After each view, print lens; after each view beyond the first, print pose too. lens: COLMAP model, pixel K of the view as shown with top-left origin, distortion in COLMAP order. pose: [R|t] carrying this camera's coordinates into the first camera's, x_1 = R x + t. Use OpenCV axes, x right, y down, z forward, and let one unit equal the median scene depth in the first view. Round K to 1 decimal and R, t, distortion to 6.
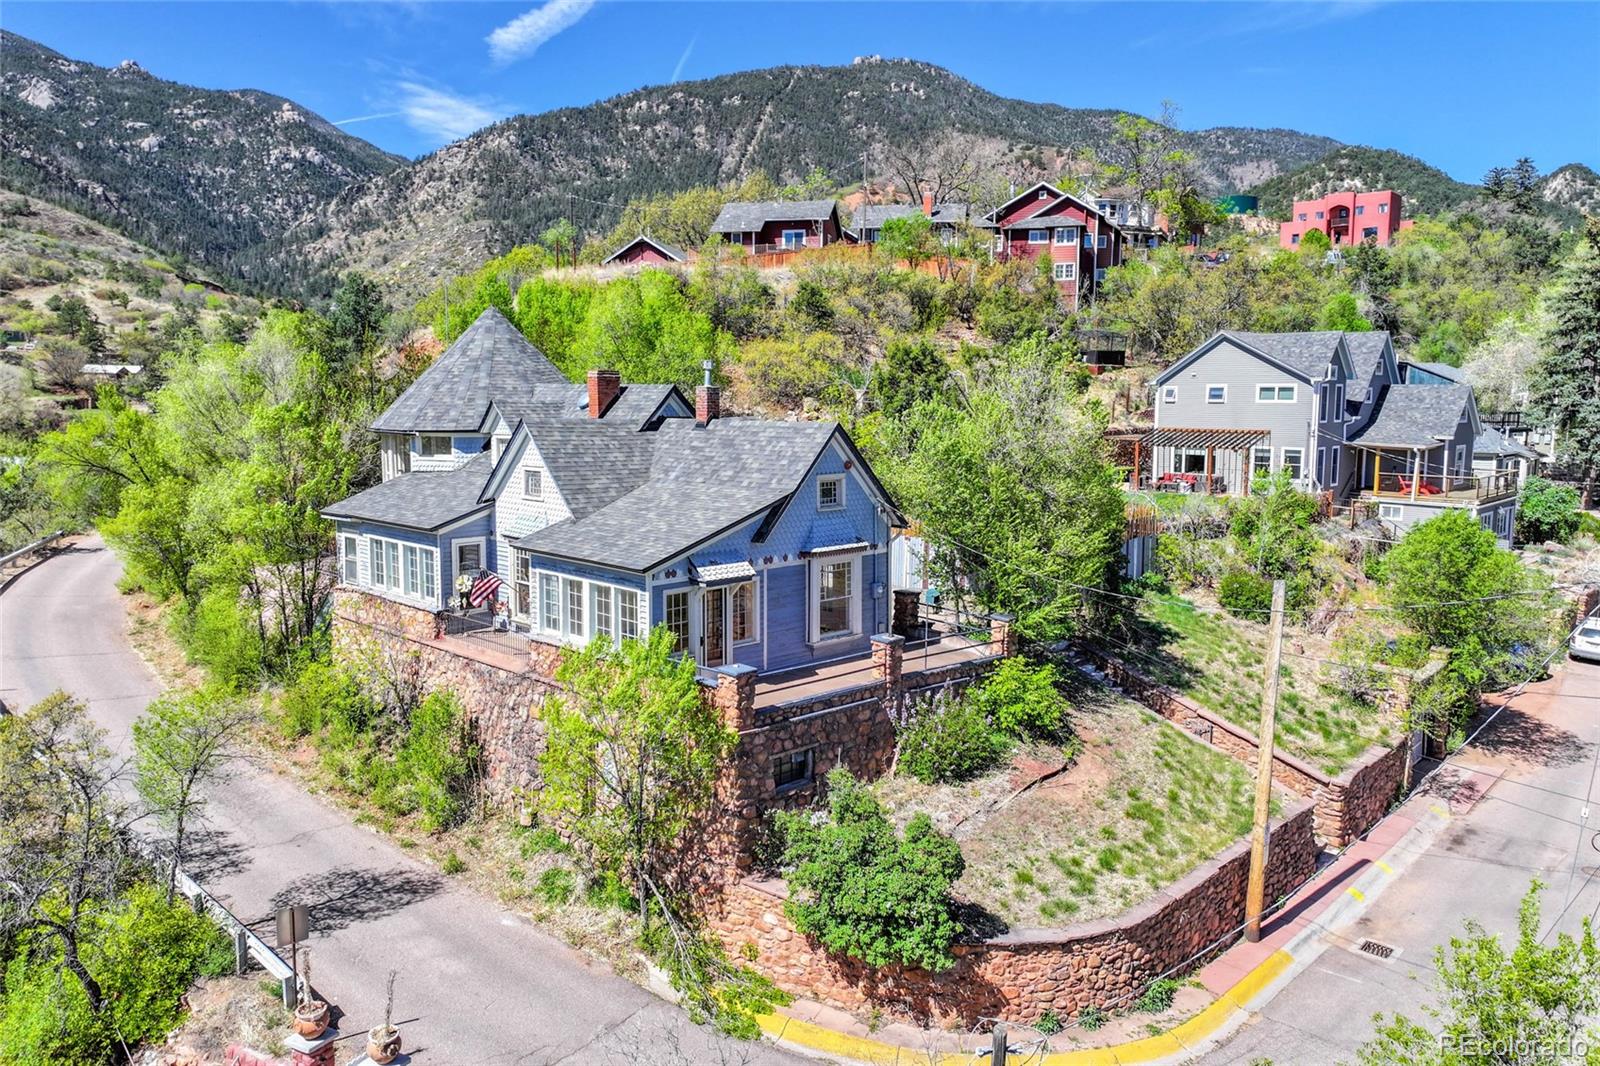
lens RADIAL K [[1117.7, 0, 804.2], [0, 1117.7, 525.0], [0, 0, 1]] dist [-0.004940, 0.018744]
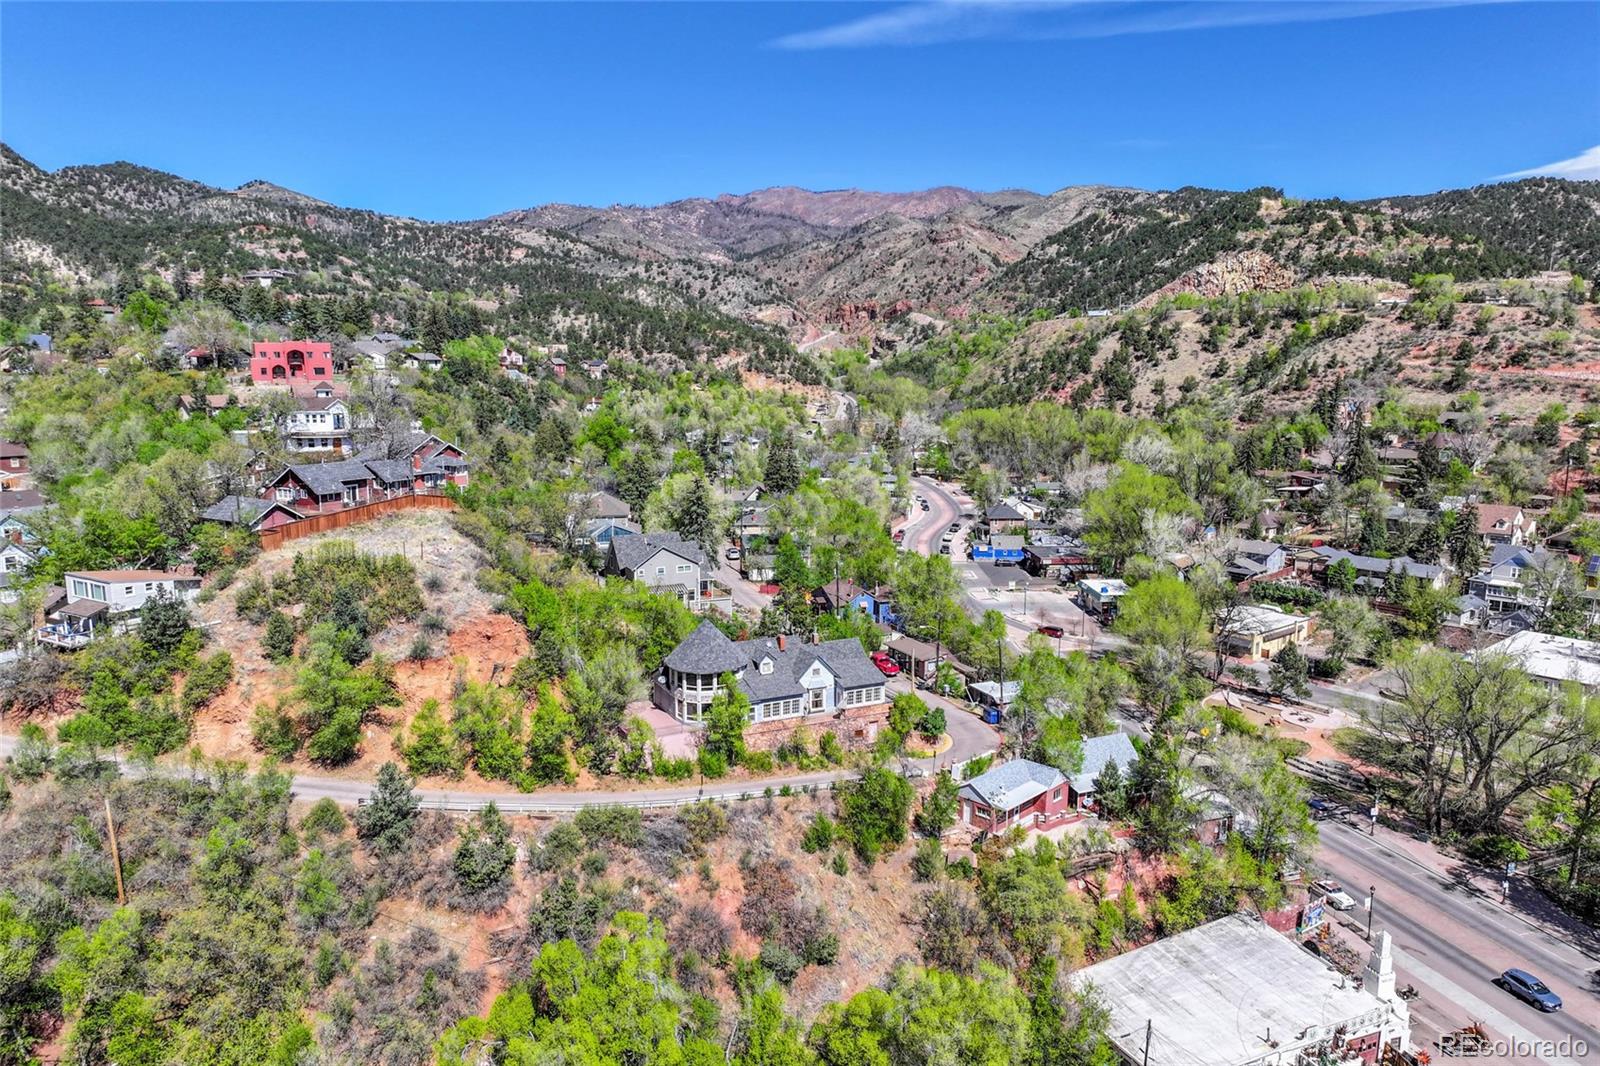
lens RADIAL K [[1125.0, 0, 800.0], [0, 1125.0, 533.0], [0, 0, 1]] dist [0.009595, 0.007652]
pose [[0.323882, -0.152311, 0.933757, -0.404395], [0.105604, 0.986609, 0.124302, -0.105793], [-0.940185, 0.058350, 0.335629, -0.023393]]
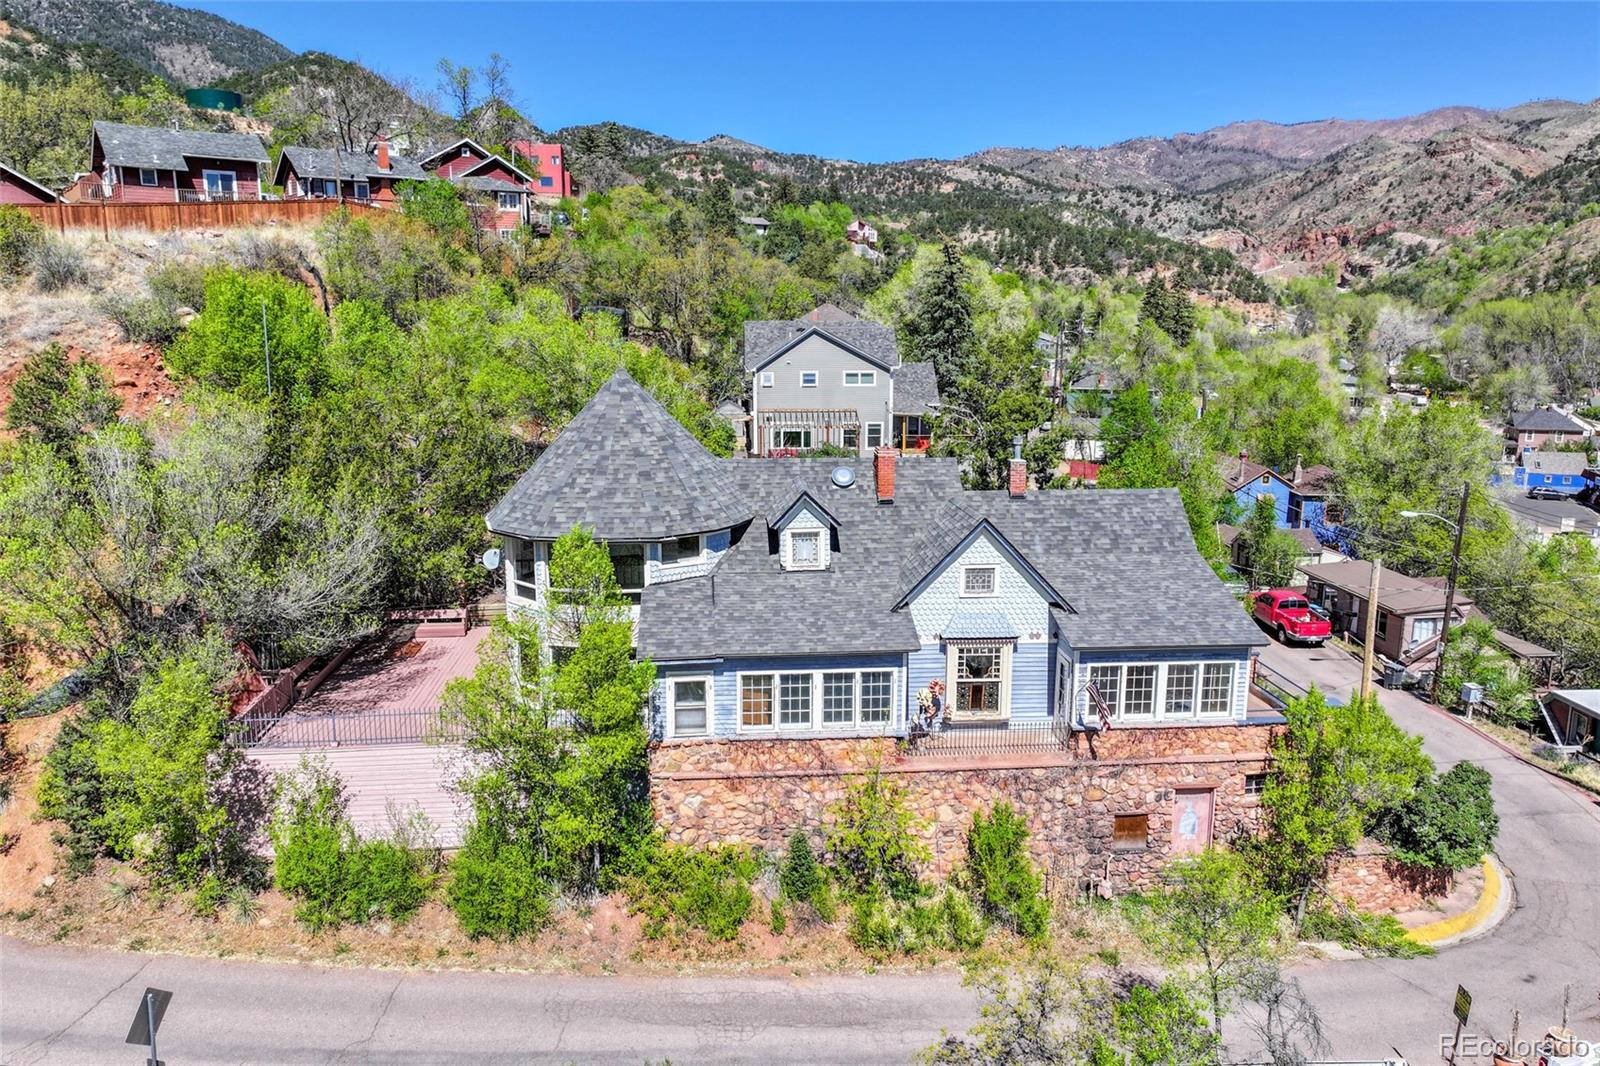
lens RADIAL K [[1117.7, 0, 804.2], [0, 1117.7, 525.0], [0, 0, 1]] dist [-0.004940, 0.018744]
pose [[0.649614, -0.148104, 0.745699, -0.120296], [0.085812, 0.988858, 0.121643, -0.024604], [-0.755406, -0.015032, 0.655084, 0.052392]]
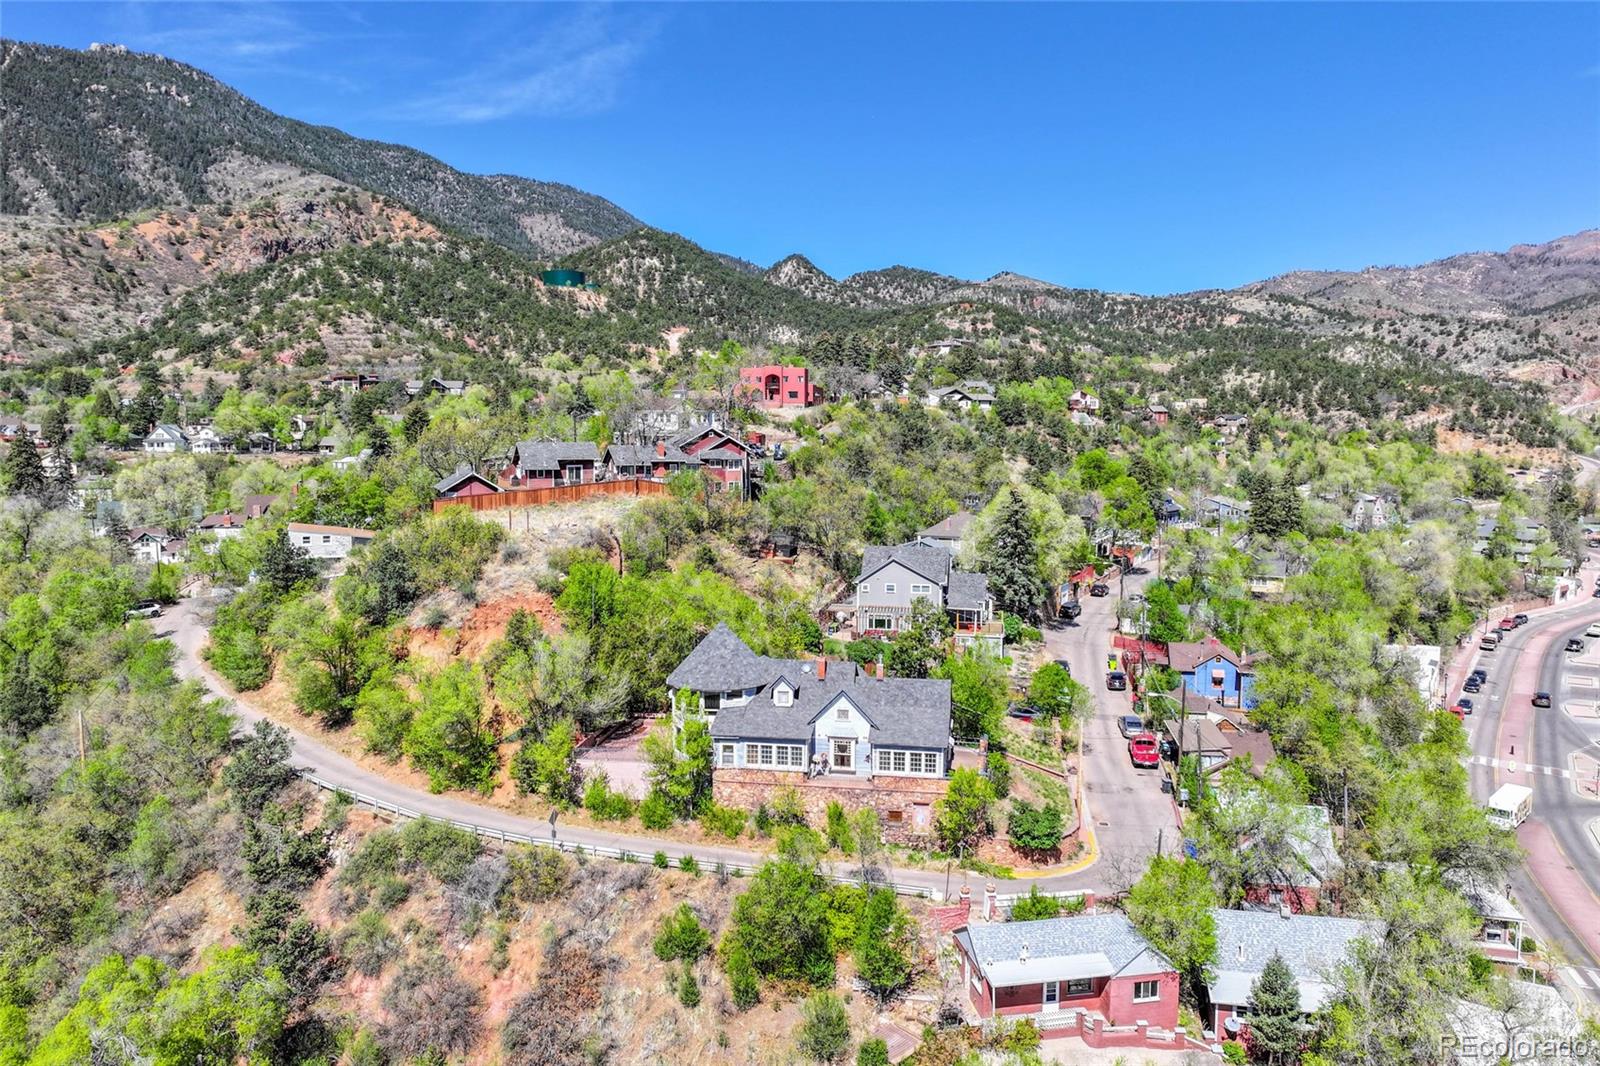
lens RADIAL K [[1117.7, 0, 804.2], [0, 1117.7, 525.0], [0, 0, 1]] dist [-0.004940, 0.018744]
pose [[0.819689, -0.052389, 0.570408, -0.195033], [0.067377, 0.997714, -0.005188, -0.051495], [-0.568832, 0.042685, 0.821345, -0.118380]]
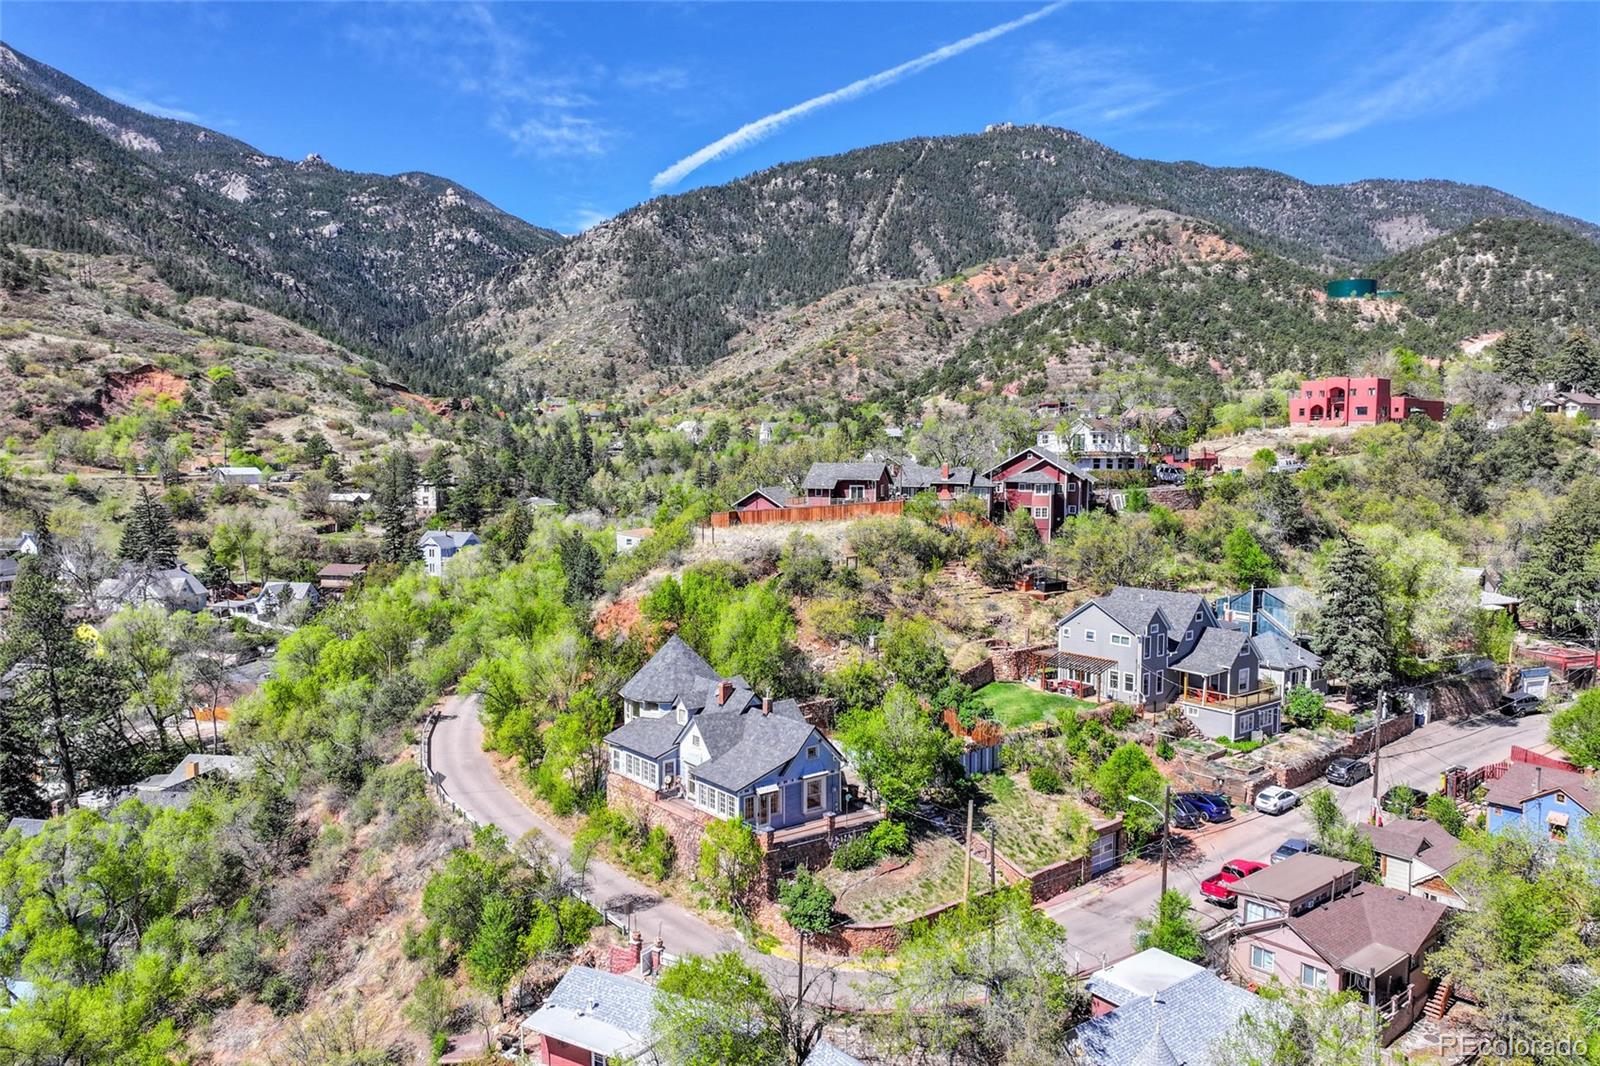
lens RADIAL K [[1114.9, 0, 805.1], [0, 1114.9, 553.2], [0, 0, 1]] dist [0.002311, 0.005438]
pose [[0.993185, 0.007568, -0.116305, 0.031311], [-0.010503, 0.999641, -0.024642, -0.043978], [0.116077, 0.025696, 0.992908, -0.159763]]
